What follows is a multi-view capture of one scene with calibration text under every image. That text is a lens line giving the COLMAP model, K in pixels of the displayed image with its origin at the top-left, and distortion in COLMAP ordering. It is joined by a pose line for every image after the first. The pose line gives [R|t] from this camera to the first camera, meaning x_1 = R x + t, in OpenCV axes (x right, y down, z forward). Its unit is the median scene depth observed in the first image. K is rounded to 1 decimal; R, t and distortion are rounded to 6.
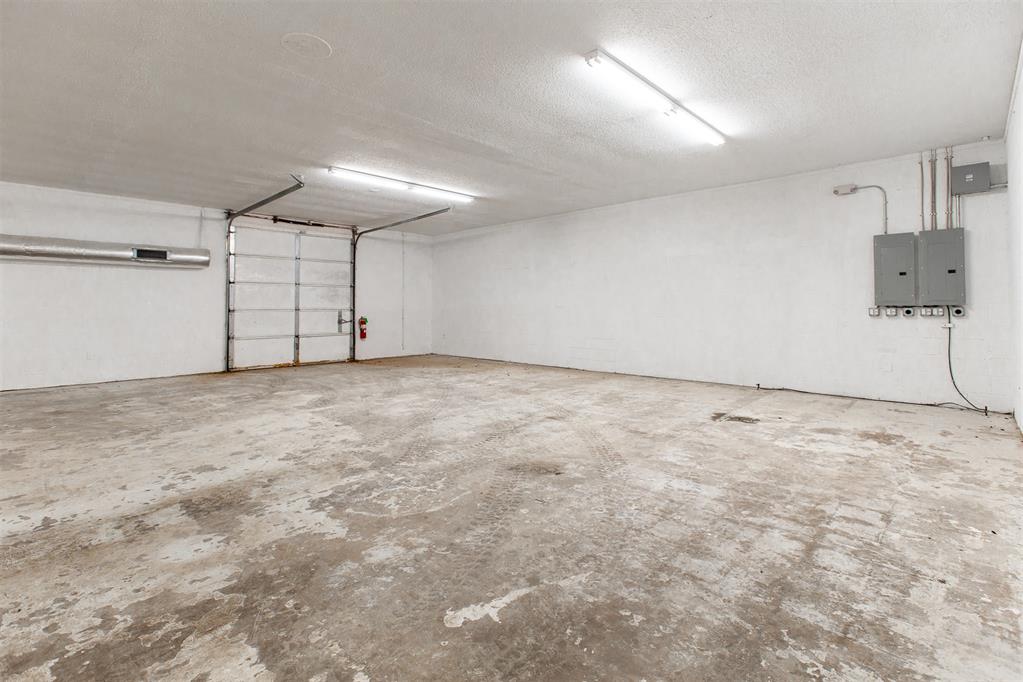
lens RADIAL K [[475.6, 0, 527.1], [0, 475.6, 299.9], [0, 0, 1]] dist [-0.002061, 0.001109]
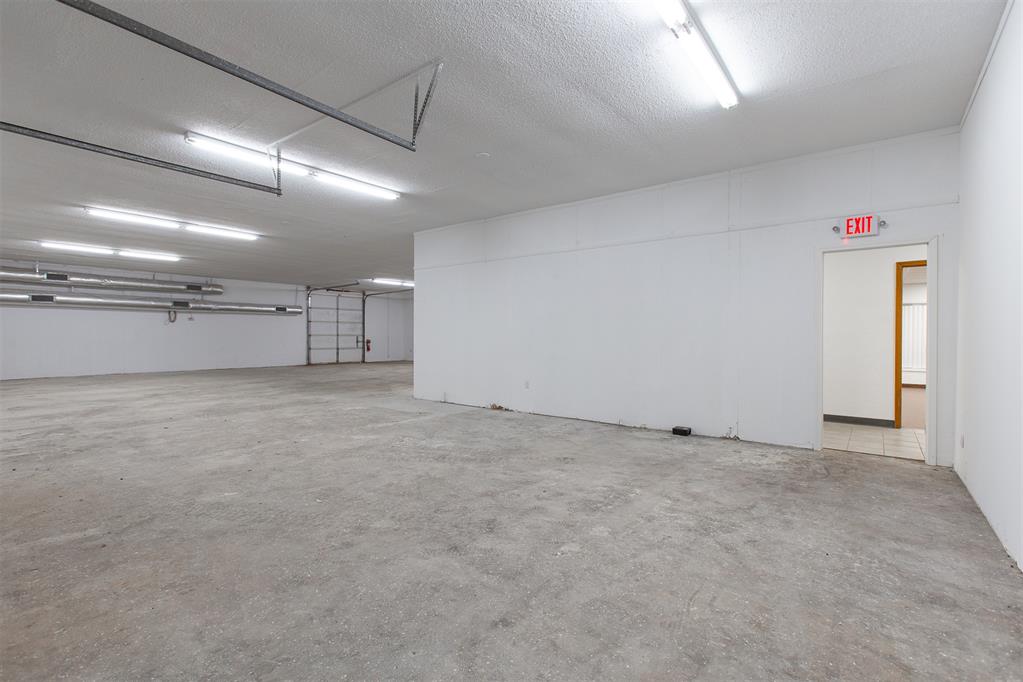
lens RADIAL K [[475.6, 0, 511.2], [0, 475.6, 340.6], [0, 0, 1]] dist [-0.002061, 0.001109]
pose [[0.996827, -0.001672, 0.079583, 0.082695], [0.000086, 0.999801, 0.019929, 0.004787], [-0.079601, -0.019859, 0.996629, -1.130594]]
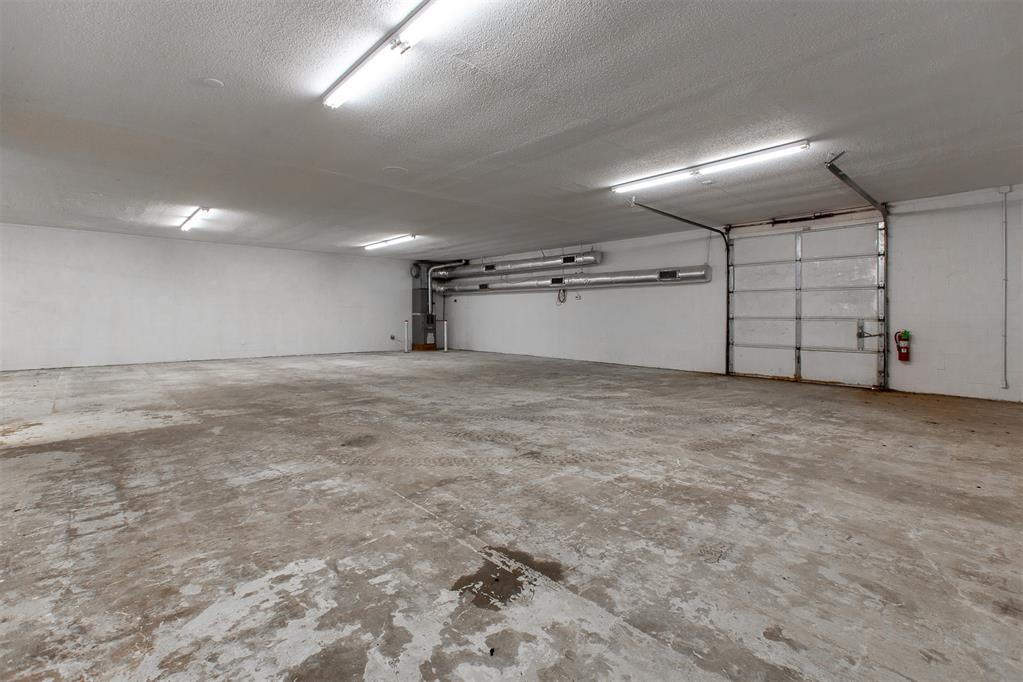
lens RADIAL K [[475.6, 0, 508.1], [0, 475.6, 315.1], [0, 0, 1]] dist [-0.002061, 0.001109]
pose [[-0.097454, 0.003107, -0.995235, 0.503105], [0.010877, 0.999939, 0.002057, 0.007645], [0.995181, -0.010625, -0.097482, 0.611673]]
